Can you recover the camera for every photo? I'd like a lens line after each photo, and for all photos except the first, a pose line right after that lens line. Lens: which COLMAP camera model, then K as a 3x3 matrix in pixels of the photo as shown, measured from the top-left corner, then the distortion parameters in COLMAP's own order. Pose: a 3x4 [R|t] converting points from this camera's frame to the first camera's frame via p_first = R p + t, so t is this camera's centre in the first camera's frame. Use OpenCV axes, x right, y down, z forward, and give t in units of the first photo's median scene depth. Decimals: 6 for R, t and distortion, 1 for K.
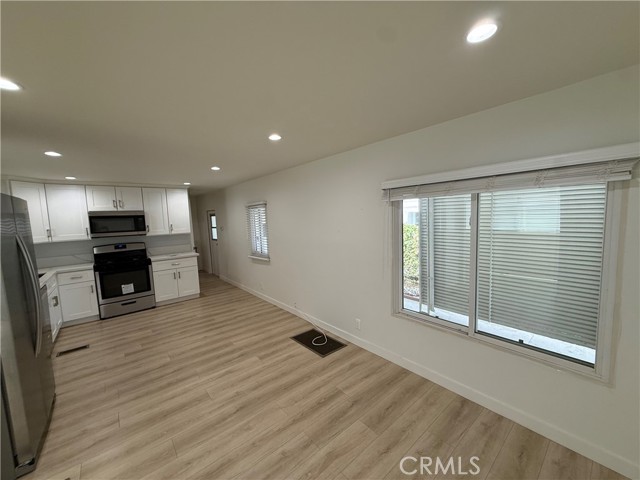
lens RADIAL K [[255.5, 0, 319.9], [0, 255.5, 240.6], [0, 0, 1]] dist [-0.000923, -0.000240]
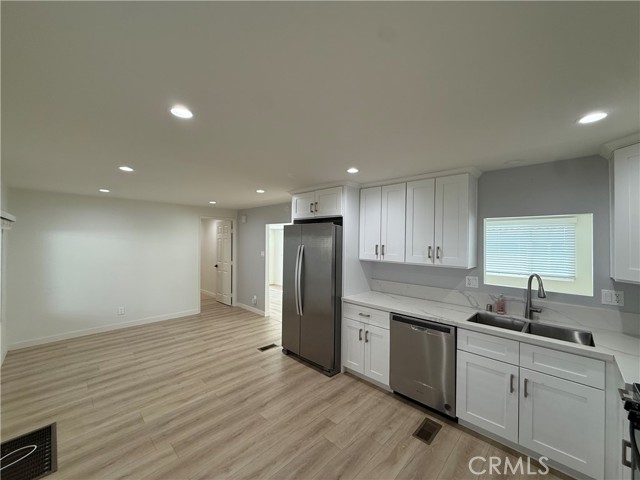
lens RADIAL K [[255.5, 0, 320.0], [0, 255.5, 240.3], [0, 0, 1]] dist [-0.000923, -0.000240]
pose [[-0.994119, 0.032745, -0.103226, -0.765502], [0.022598, 0.994932, 0.097980, -0.158234], [0.105911, 0.095071, -0.989820, 1.905301]]
